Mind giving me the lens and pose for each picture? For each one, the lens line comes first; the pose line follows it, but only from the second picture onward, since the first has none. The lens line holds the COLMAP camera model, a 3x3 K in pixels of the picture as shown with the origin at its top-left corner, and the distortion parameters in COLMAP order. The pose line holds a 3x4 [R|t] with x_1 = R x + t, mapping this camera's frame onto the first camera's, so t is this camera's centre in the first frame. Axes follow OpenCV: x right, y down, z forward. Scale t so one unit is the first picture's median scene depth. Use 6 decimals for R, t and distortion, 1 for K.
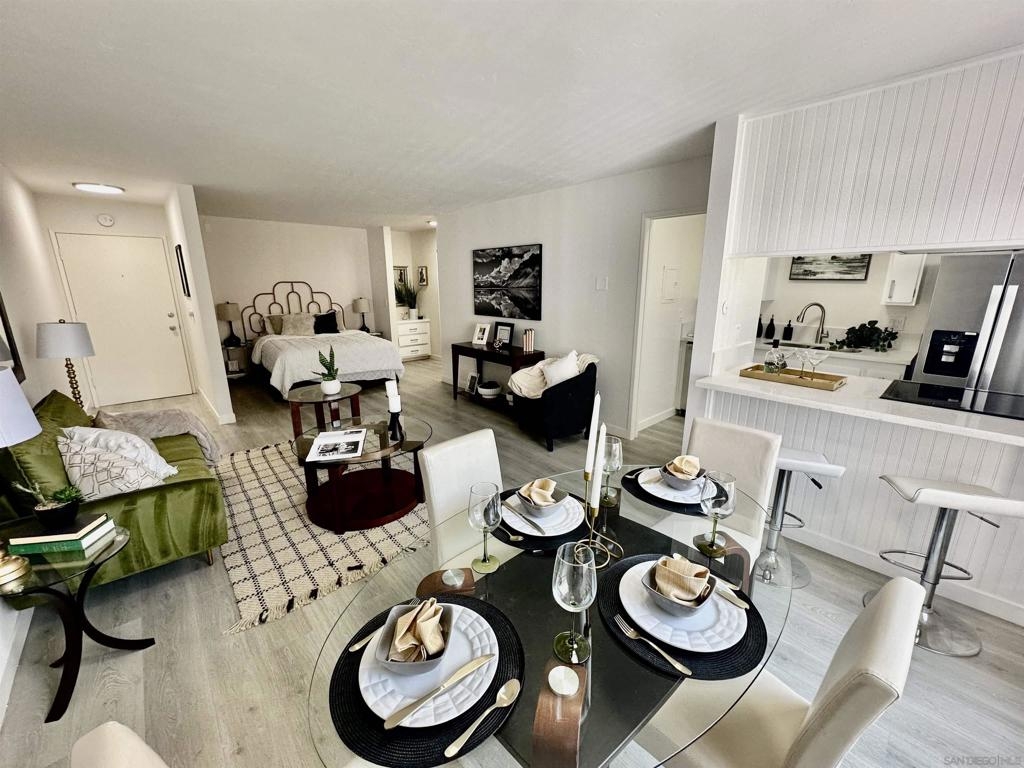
lens RADIAL K [[409.0, 0, 512.0], [0, 409.0, 384.0], [0, 0, 1]] dist [-0.001287, 0.000255]
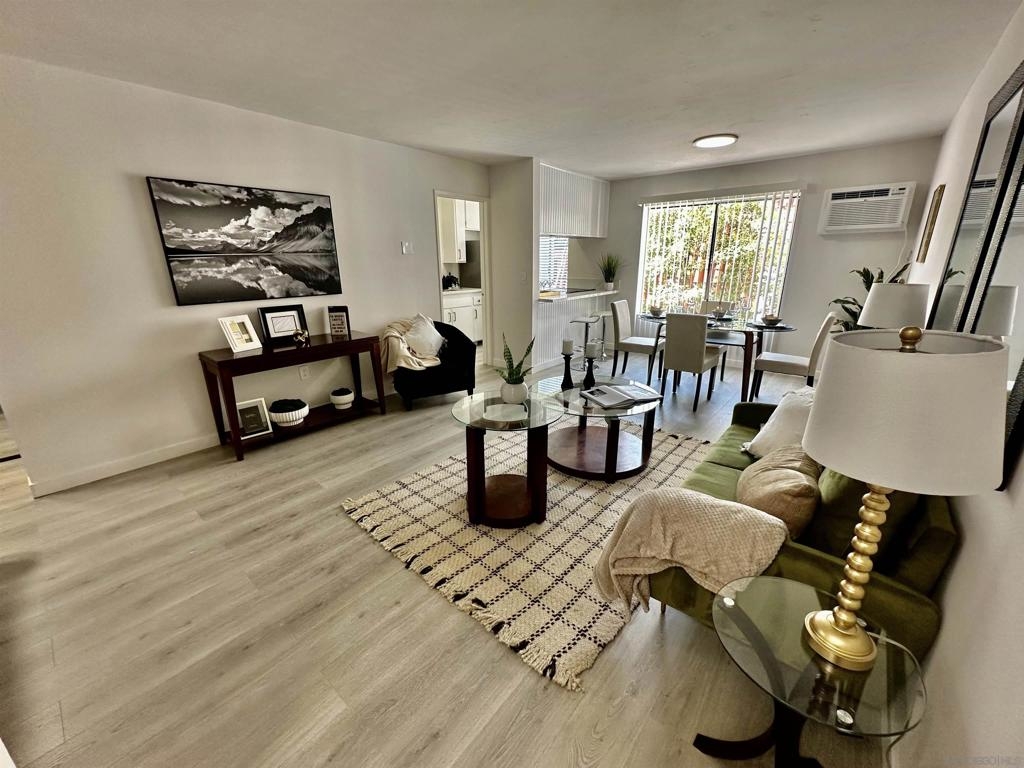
lens RADIAL K [[409.0, 0, 512.0], [0, 409.0, 384.0], [0, 0, 1]] dist [-0.001287, 0.000255]
pose [[-0.128283, -0.290676, 0.948183, -0.779547], [0.248327, 0.916210, 0.314472, -0.158604], [-0.960144, 0.275801, -0.045351, 0.744697]]
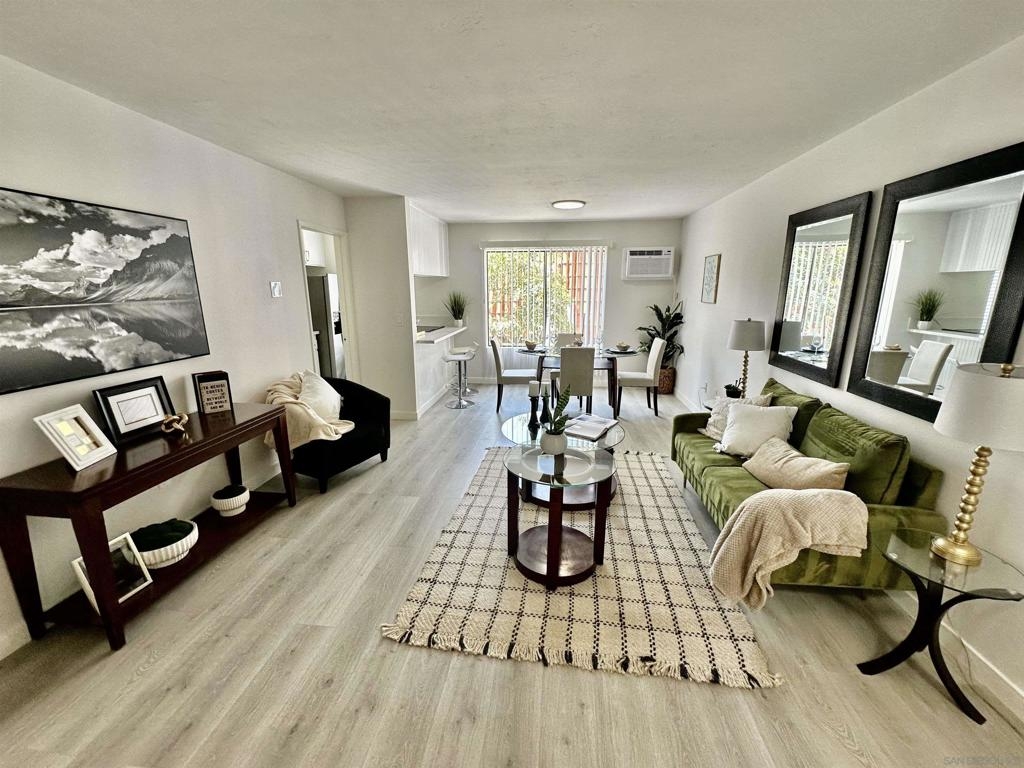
lens RADIAL K [[409.0, 0, 512.0], [0, 409.0, 384.0], [0, 0, 1]] dist [-0.001287, 0.000255]
pose [[-0.657611, -0.173262, 0.733163, -0.631473], [0.183983, 0.906790, 0.379317, -0.251629], [-0.730546, 0.384333, -0.564438, 1.006347]]
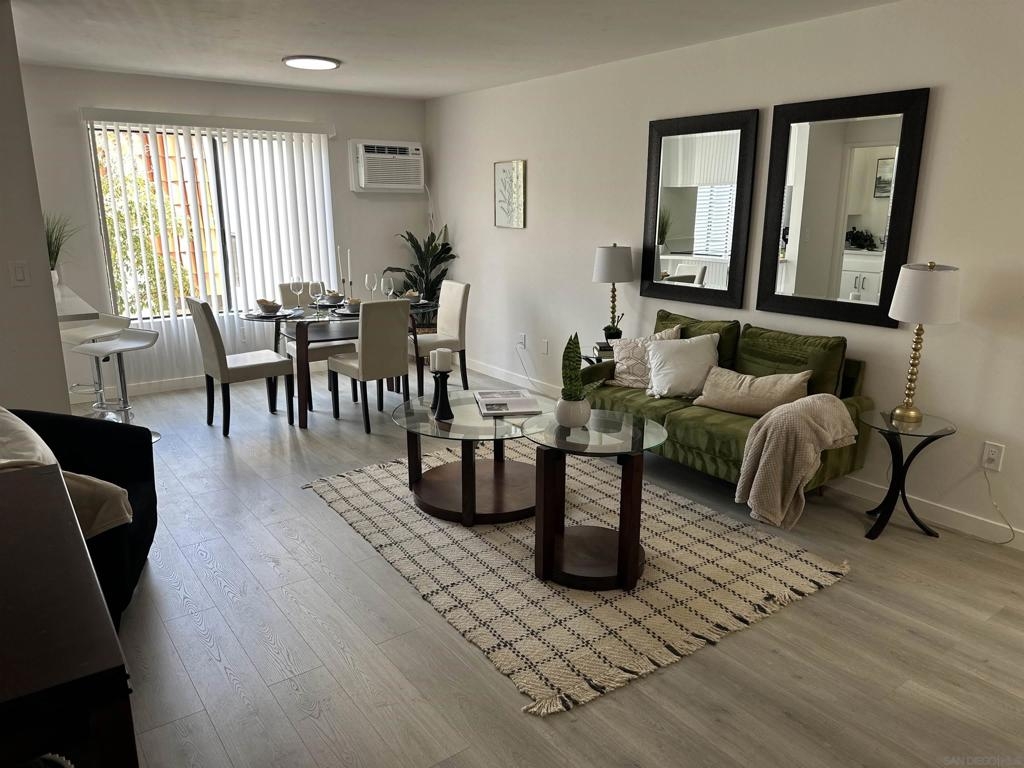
lens RADIAL K [[716.3, 0, 512.0], [0, 716.3, 384.0], [0, 0, 1]] dist [0.177733, -0.325321]
pose [[-0.994306, -0.030010, 0.102254, -0.330871], [0.021476, 0.883417, 0.468095, -0.322286], [-0.104380, 0.467625, -0.877742, 1.285730]]
